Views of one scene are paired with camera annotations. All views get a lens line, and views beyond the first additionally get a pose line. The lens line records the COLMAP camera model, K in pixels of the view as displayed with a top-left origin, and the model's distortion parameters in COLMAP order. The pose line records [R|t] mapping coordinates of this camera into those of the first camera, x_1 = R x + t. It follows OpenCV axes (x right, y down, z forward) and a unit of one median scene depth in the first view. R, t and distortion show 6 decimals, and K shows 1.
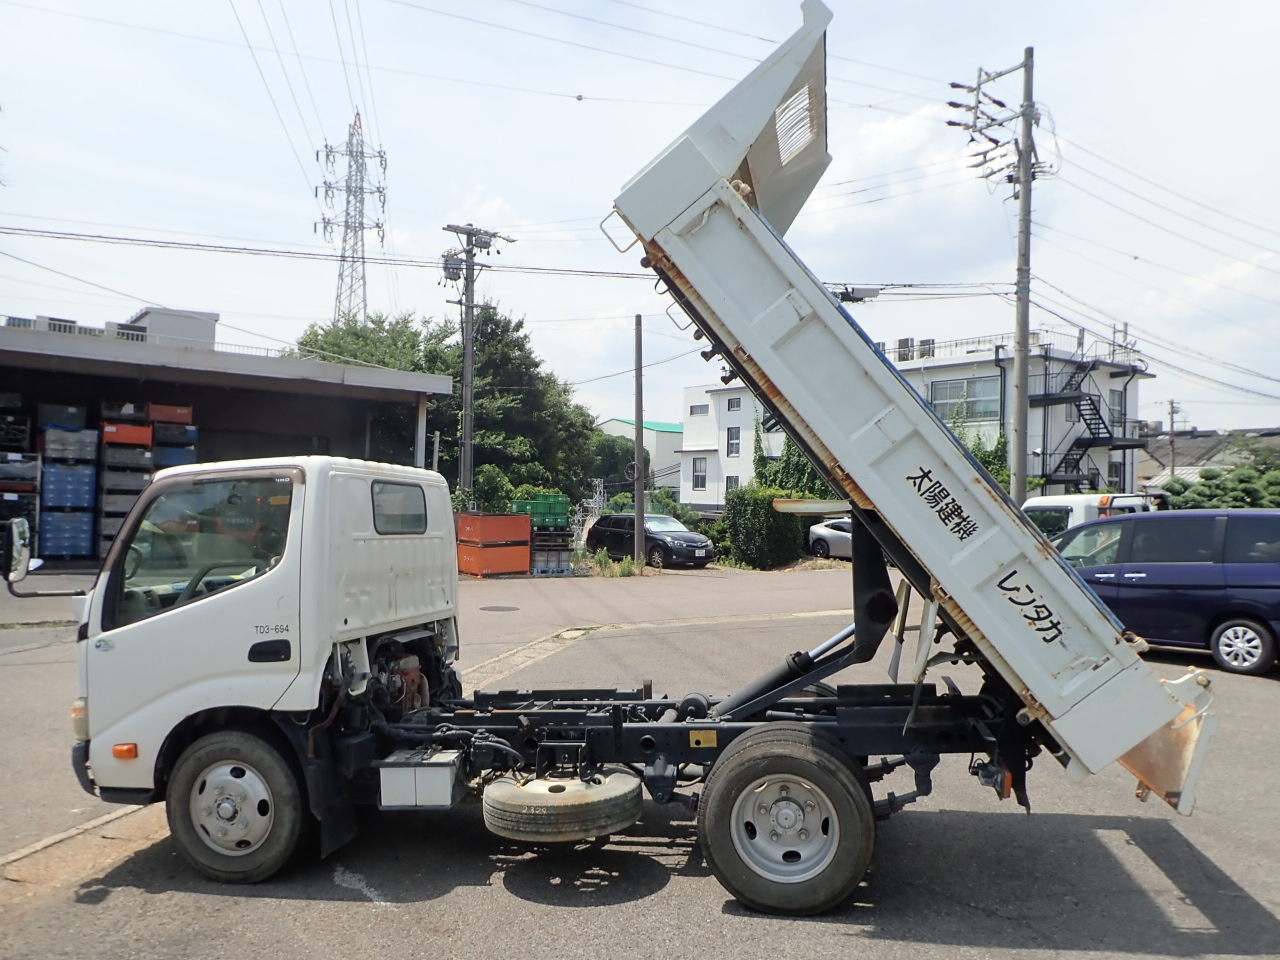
lens RADIAL K [[929.3, 0, 641.1], [0, 929.3, 485.4], [0, 0, 1]] dist [-0.008029, 0.015185]
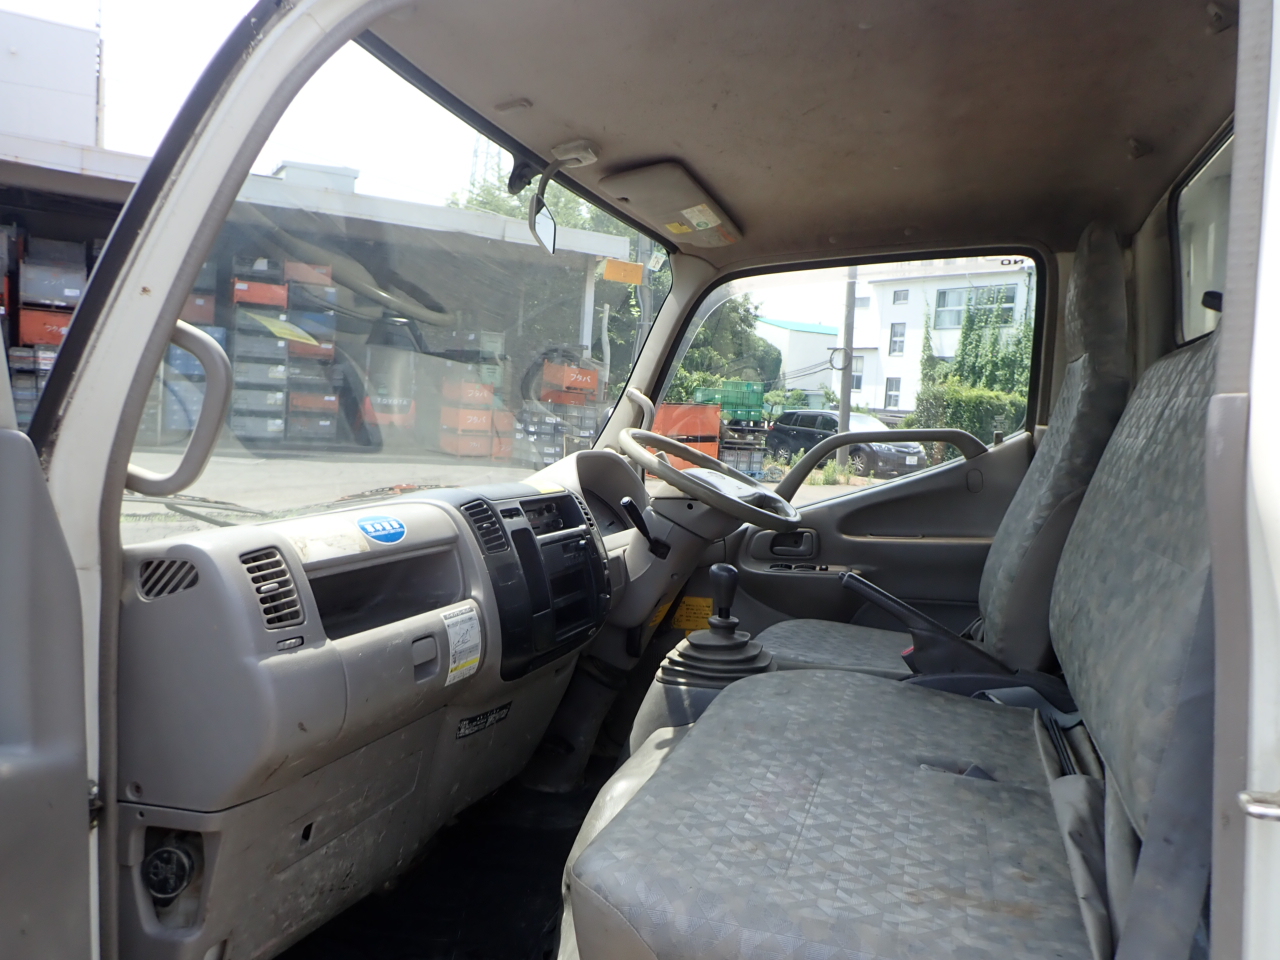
lens RADIAL K [[929.3, 0, 642.9], [0, 929.3, 475.4], [0, 0, 1]] dist [-0.008029, 0.015185]
pose [[0.992050, 0.045944, -0.117157, -0.079922], [-0.034671, 0.994728, 0.096506, 0.014773], [0.120974, -0.091677, 0.988413, 0.151866]]
